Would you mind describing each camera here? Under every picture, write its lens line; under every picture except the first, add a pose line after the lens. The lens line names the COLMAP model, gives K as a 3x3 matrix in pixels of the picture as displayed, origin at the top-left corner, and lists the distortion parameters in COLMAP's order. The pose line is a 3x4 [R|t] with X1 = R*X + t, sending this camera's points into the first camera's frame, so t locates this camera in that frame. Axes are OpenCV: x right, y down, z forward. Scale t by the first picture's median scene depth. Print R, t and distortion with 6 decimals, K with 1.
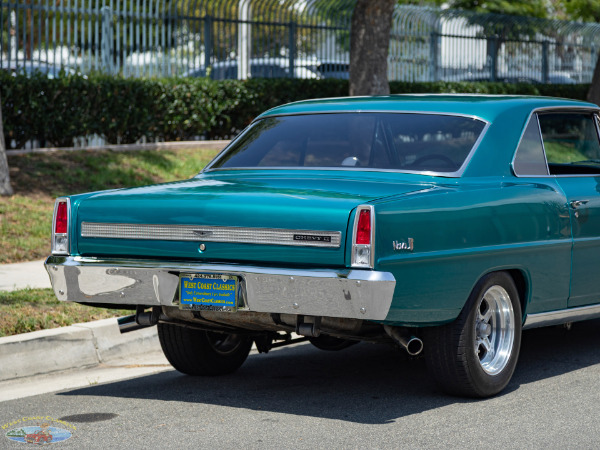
lens RADIAL K [[2173.8, 0, 302.3], [0, 2173.8, 223.3], [0, 0, 1]] dist [0.073076, 0.000000]
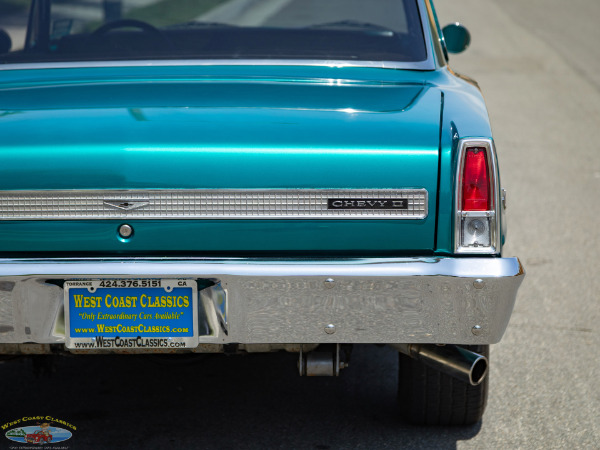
lens RADIAL K [[2173.8, 0, 263.1], [0, 2173.8, 256.6], [0, 0, 1]] dist [0.073076, 0.000000]
pose [[0.868592, -0.076715, 0.489554, -0.168860], [0.036611, 0.995178, 0.090992, -0.018033], [-0.494174, -0.061112, 0.867212, 0.321489]]
